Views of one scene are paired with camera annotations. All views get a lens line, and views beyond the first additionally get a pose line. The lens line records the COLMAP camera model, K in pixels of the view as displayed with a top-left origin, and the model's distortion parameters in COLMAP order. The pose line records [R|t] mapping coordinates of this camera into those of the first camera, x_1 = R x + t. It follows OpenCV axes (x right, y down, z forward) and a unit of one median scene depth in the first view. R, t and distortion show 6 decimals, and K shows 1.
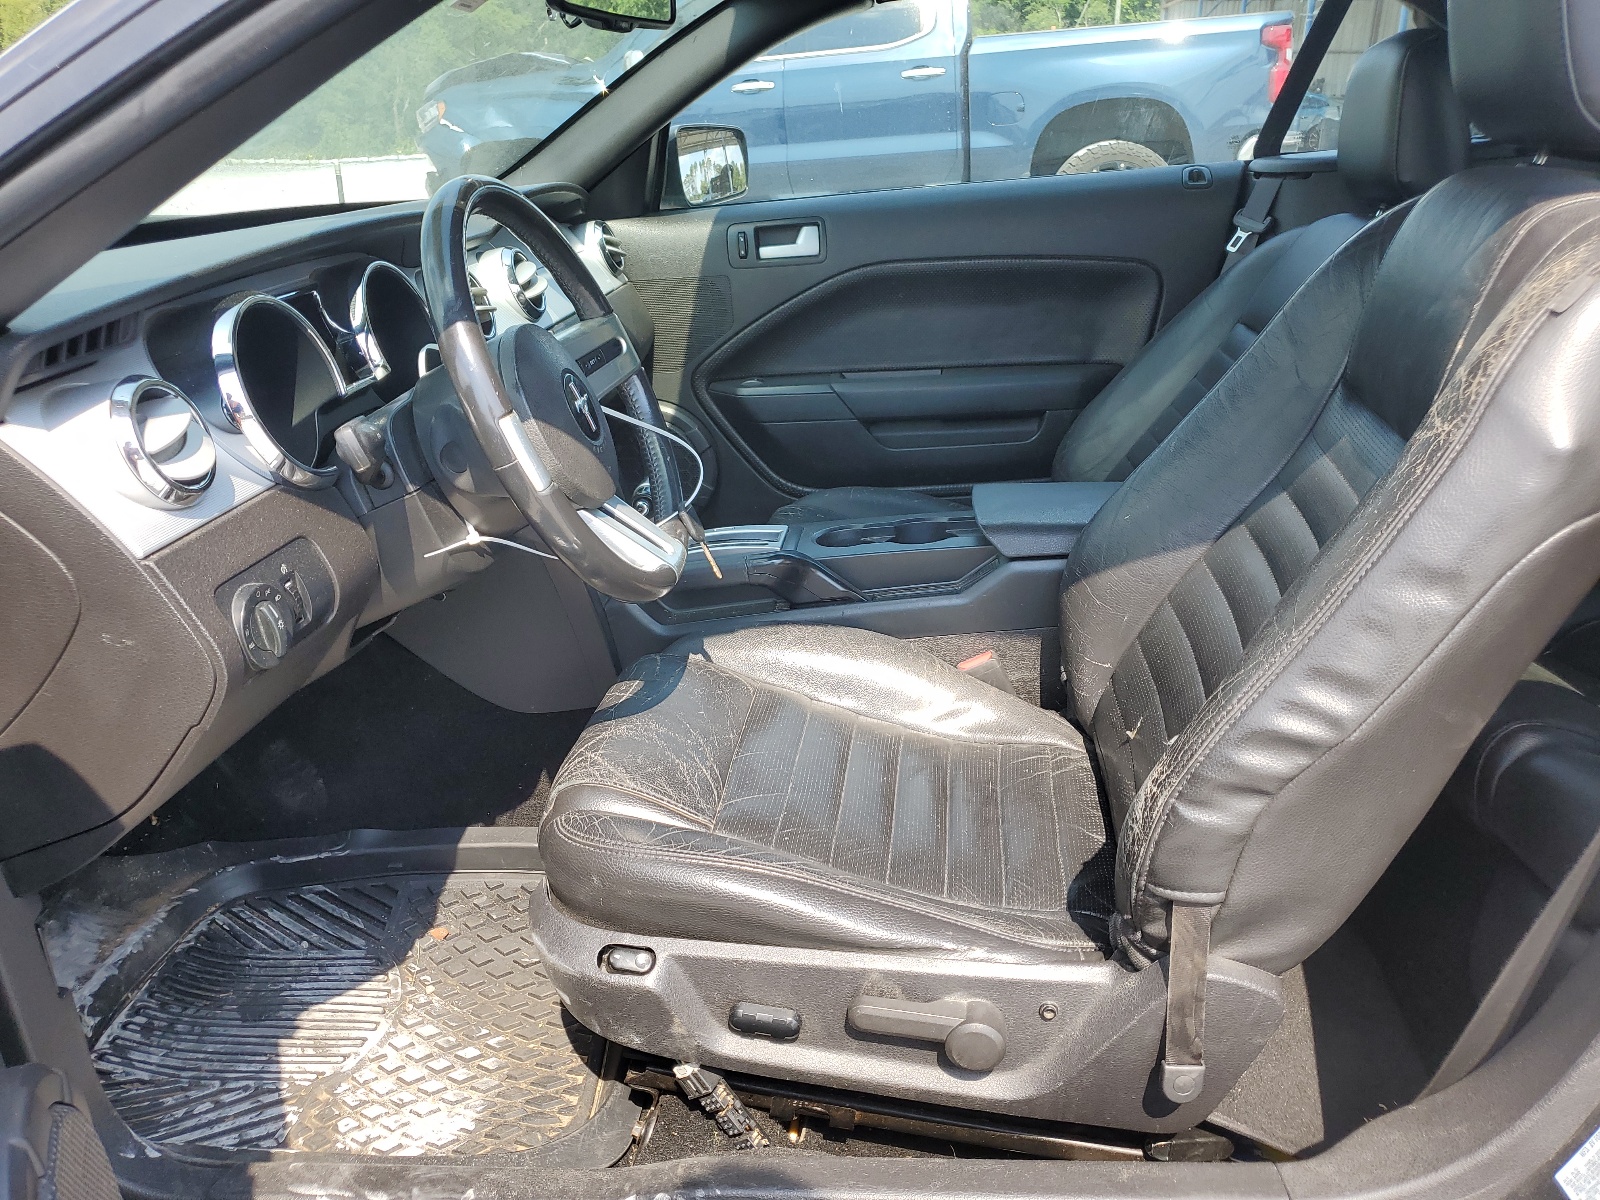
lens RADIAL K [[1197.9, 0, 800.0], [0, 1197.9, 600.0], [0, 0, 1]] dist [0.003854, 0.002559]
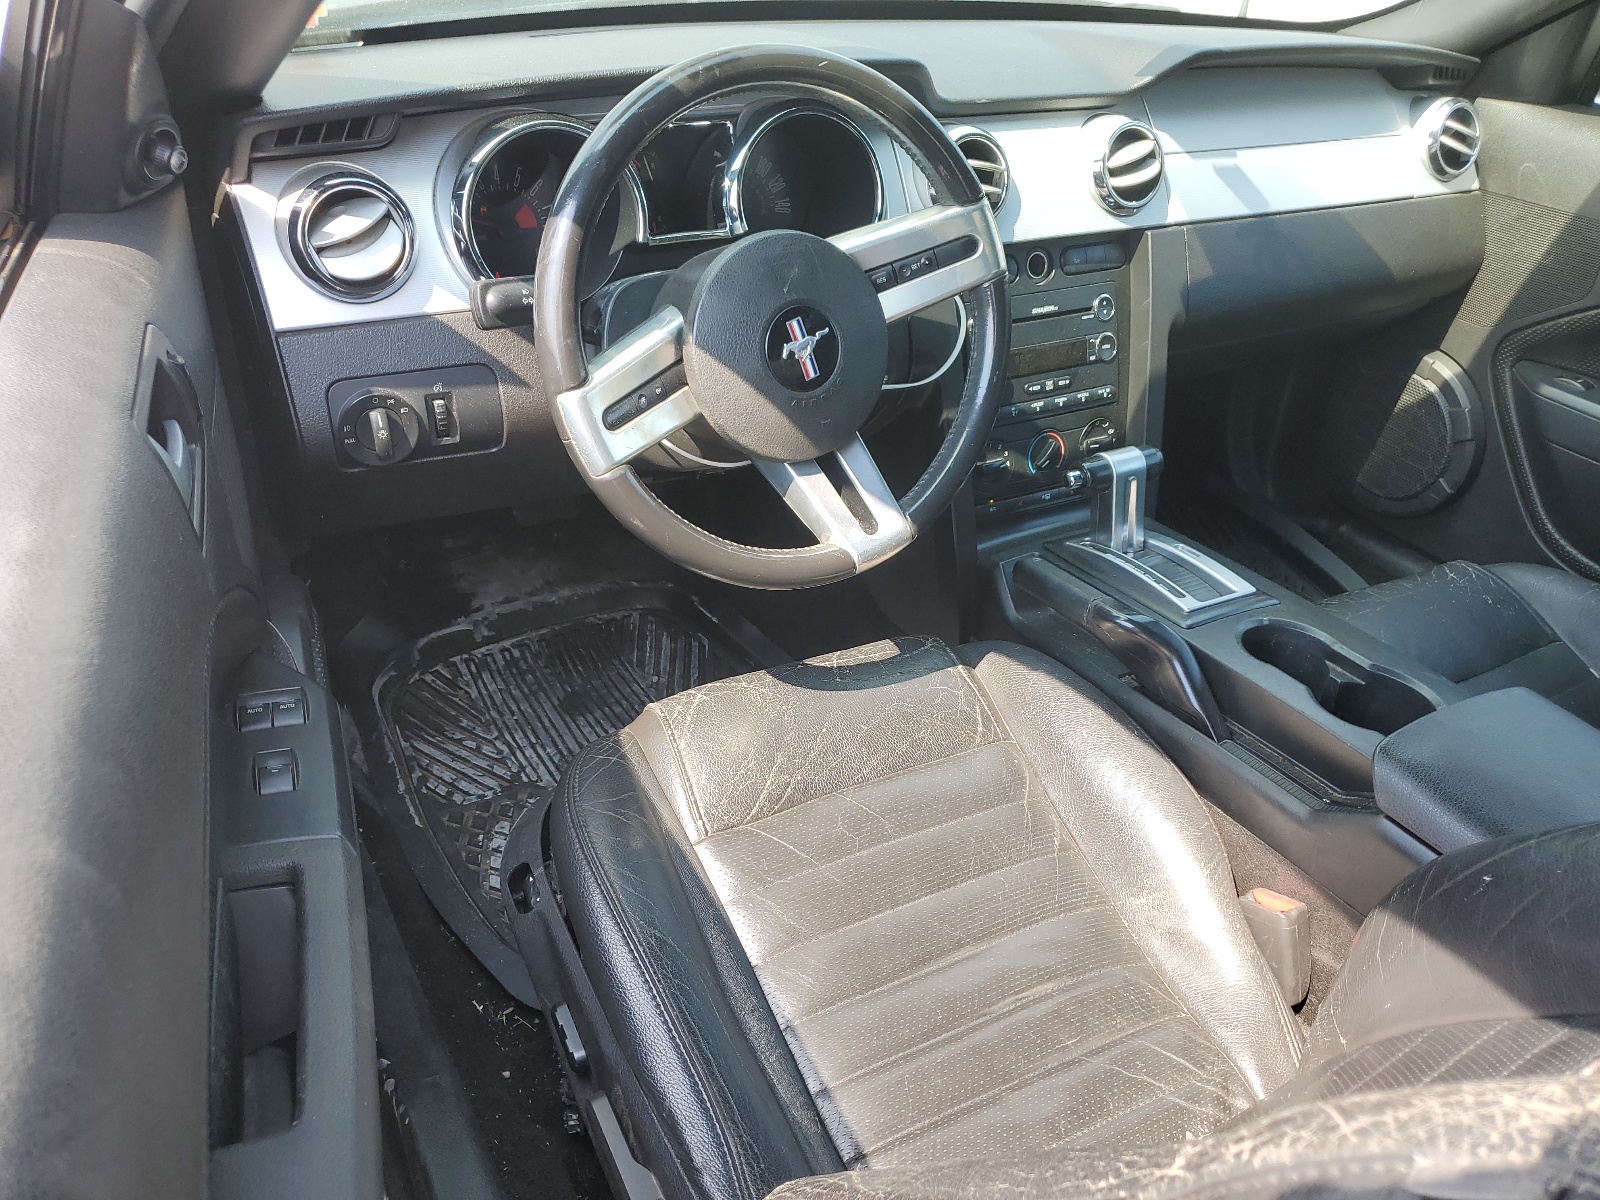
lens RADIAL K [[1197.9, 0, 800.0], [0, 1197.9, 600.0], [0, 0, 1]] dist [0.003854, 0.002559]
pose [[0.612830, 0.534578, -0.581950, 0.307469], [-0.417900, 0.844282, 0.335481, -0.225817], [0.670670, 0.037604, 0.740802, 0.301398]]
